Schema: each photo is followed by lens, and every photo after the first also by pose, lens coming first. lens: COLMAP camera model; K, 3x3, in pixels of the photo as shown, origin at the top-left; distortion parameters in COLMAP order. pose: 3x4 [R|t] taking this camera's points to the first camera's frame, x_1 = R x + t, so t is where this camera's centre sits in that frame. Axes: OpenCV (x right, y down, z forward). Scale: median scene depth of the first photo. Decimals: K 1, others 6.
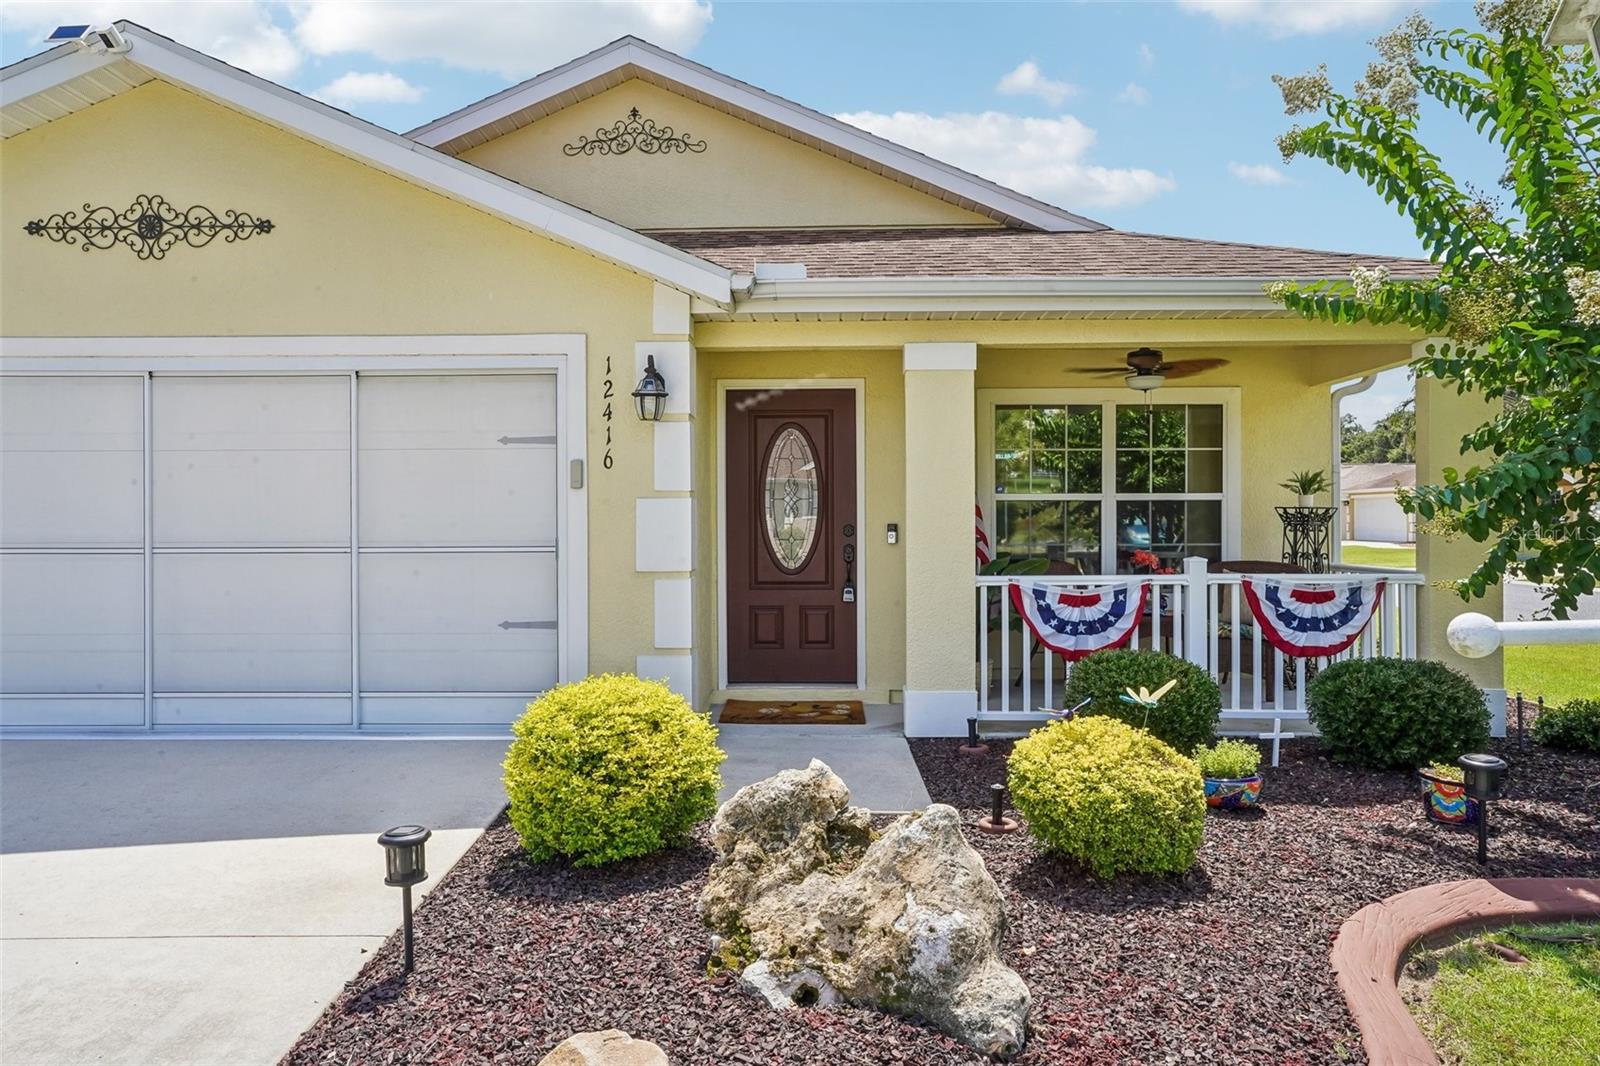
lens RADIAL K [[1042.0, 0, 821.9], [0, 1042.0, 509.5], [0, 0, 1]] dist [-0.006885, 0.035577]
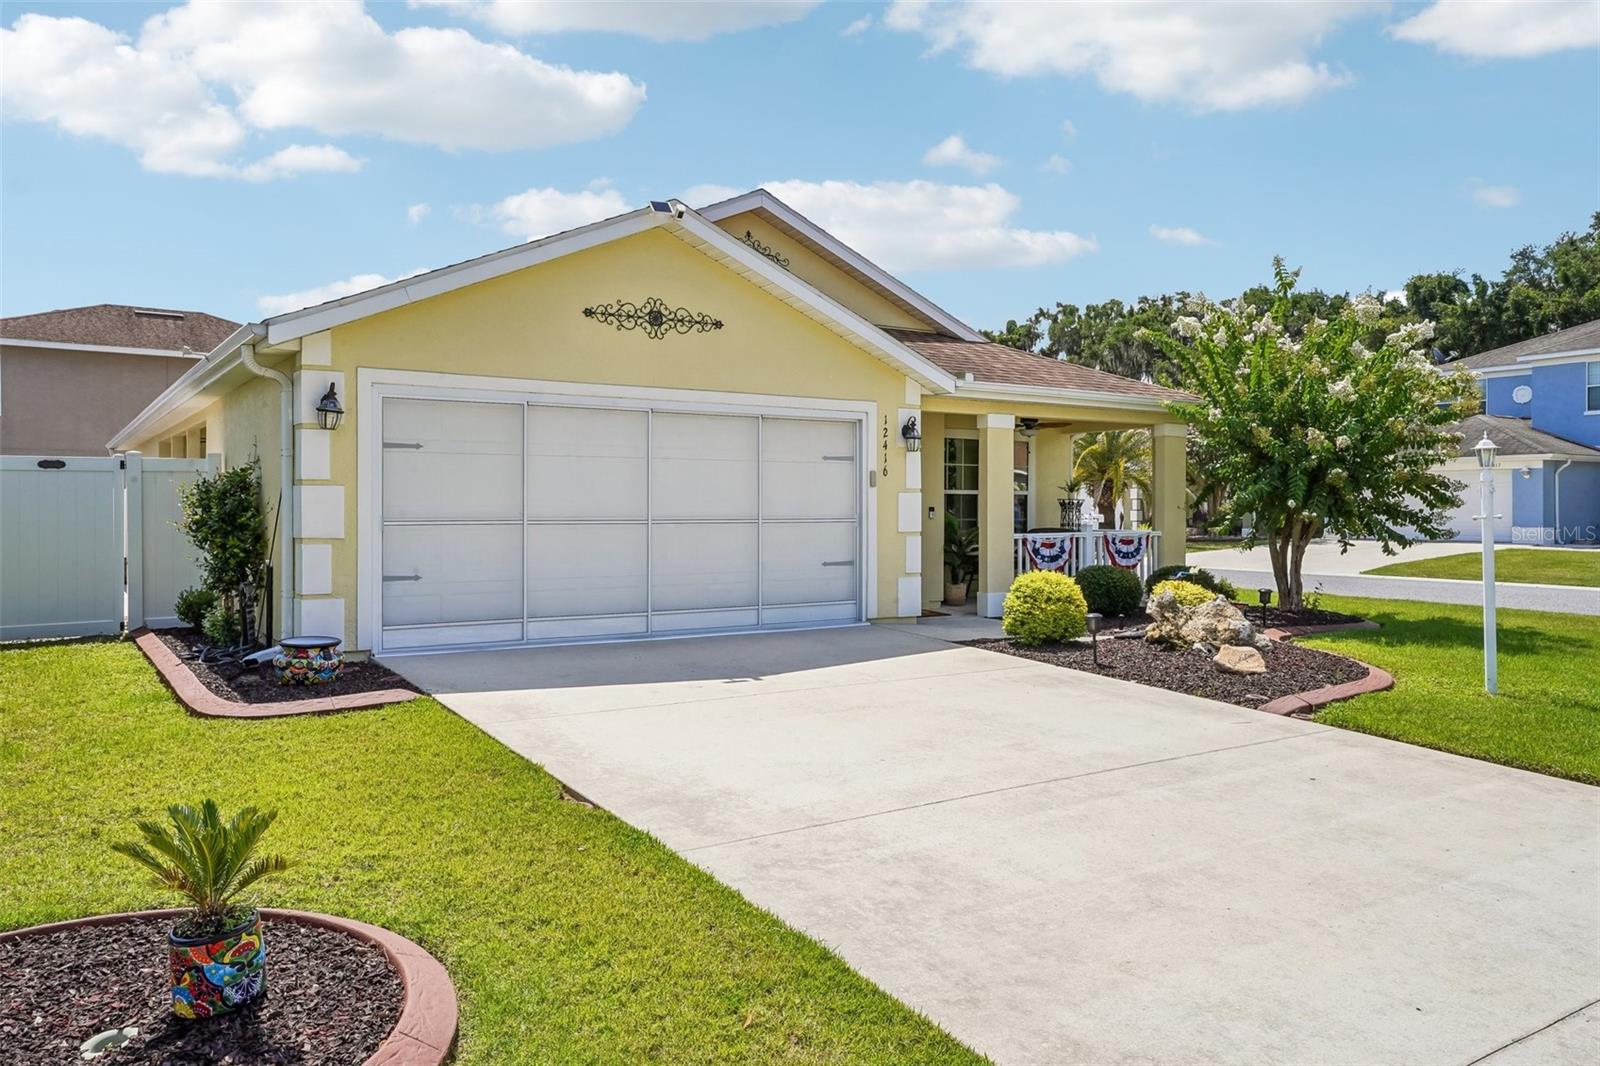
lens RADIAL K [[1116.0, 0, 798.6], [0, 1116.0, 491.1], [0, 0, 1]] dist [0.007795, 0.000692]
pose [[0.827486, 0.012255, 0.561352, -1.380989], [-0.012435, 0.999917, -0.003499, -0.004024], [-0.561348, -0.004085, 0.827570, -0.516169]]
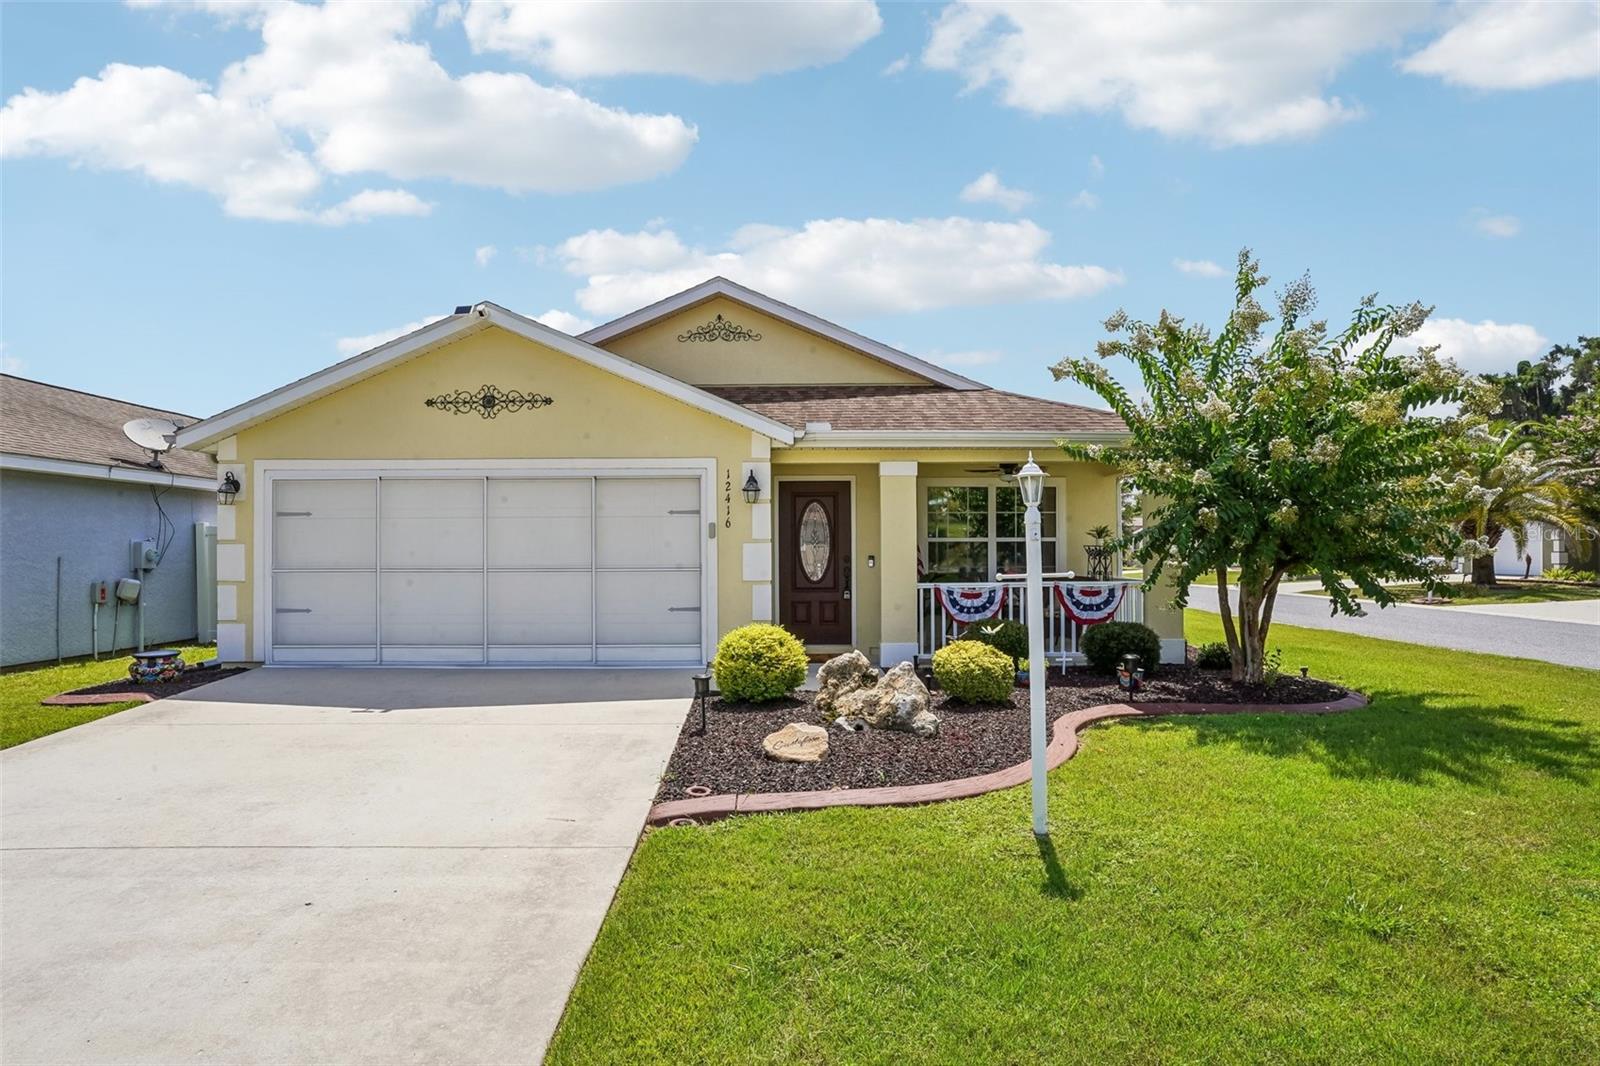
lens RADIAL K [[863.6, 0, 820.7], [0, 863.6, 531.4], [0, 0, 1]] dist [-0.022259, 0.001816]
pose [[0.999214, -0.000090, 0.039653, -0.093574], [0.000507, 0.999945, -0.010506, -0.014705], [-0.039649, 0.010518, 0.999158, -0.585742]]
